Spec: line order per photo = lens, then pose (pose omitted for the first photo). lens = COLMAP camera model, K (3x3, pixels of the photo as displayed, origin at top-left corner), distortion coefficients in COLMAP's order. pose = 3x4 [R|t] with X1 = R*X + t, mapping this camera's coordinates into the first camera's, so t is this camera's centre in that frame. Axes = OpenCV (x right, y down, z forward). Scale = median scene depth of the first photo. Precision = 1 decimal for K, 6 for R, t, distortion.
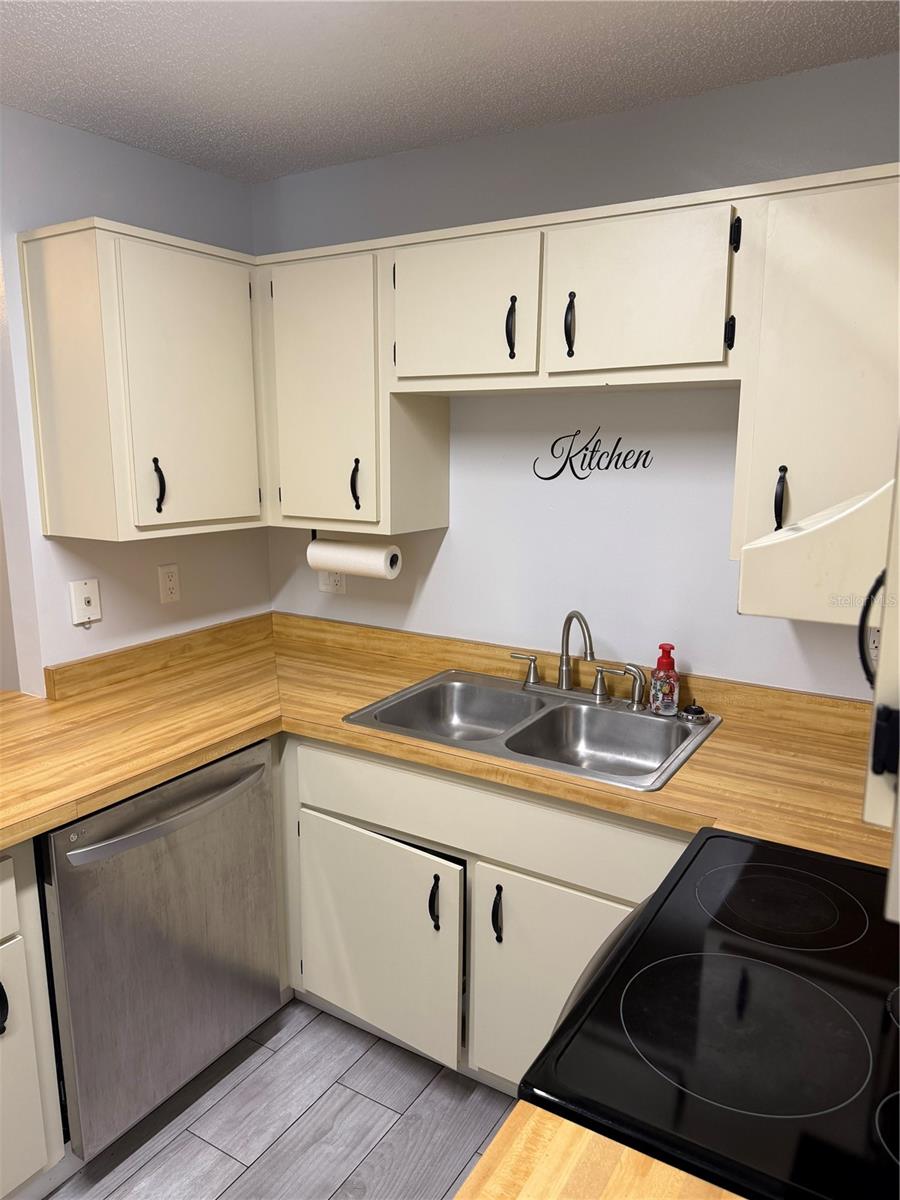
lens RADIAL K [[848.4, 0, 450.0], [0, 848.4, 600.0], [0, 0, 1]] dist [-0.000491, -0.005693]
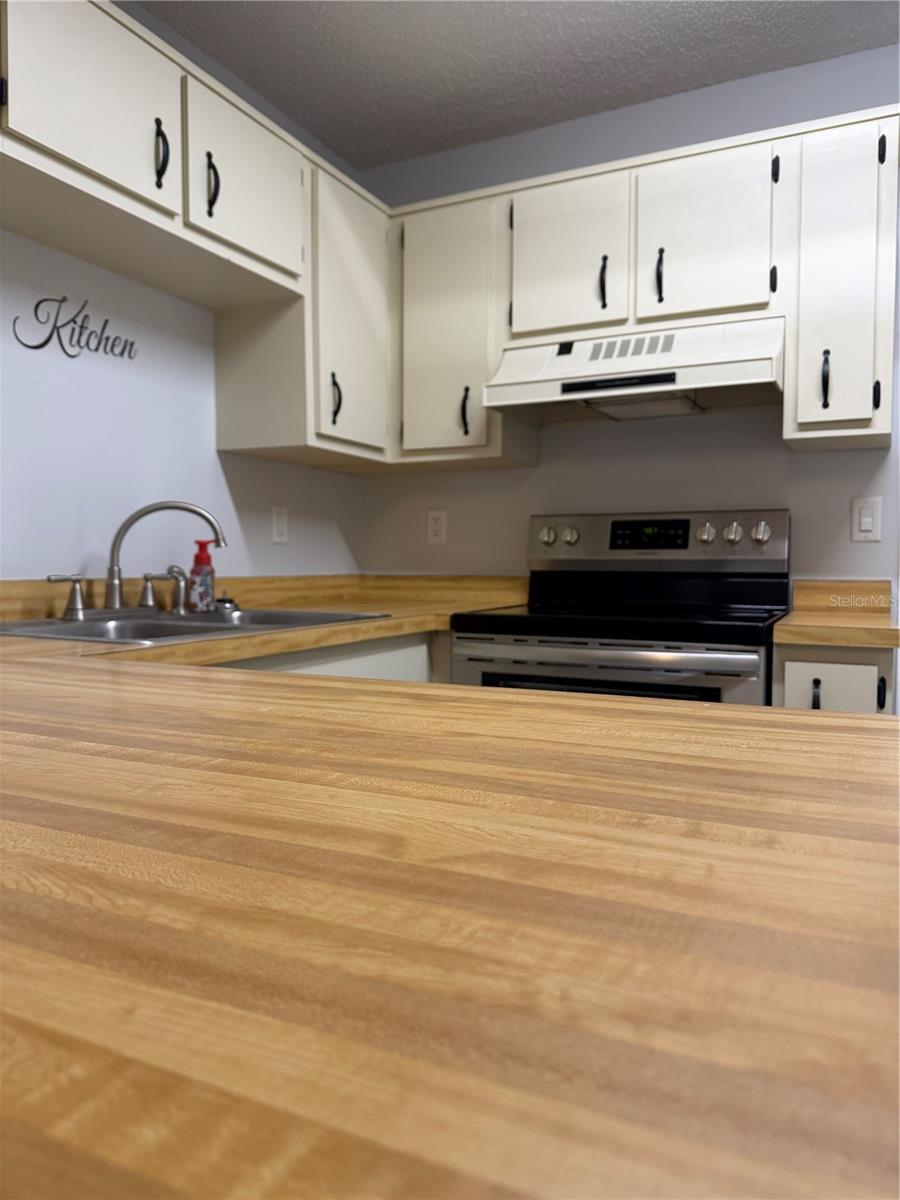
lens RADIAL K [[848.4, 0, 450.0], [0, 848.4, 600.0], [0, 0, 1]] dist [-0.000491, -0.005693]
pose [[-0.104690, -0.043436, 0.993556, -0.723691], [0.189759, 0.979818, 0.062830, 0.108205], [-0.976233, 0.195114, -0.094334, 0.779035]]
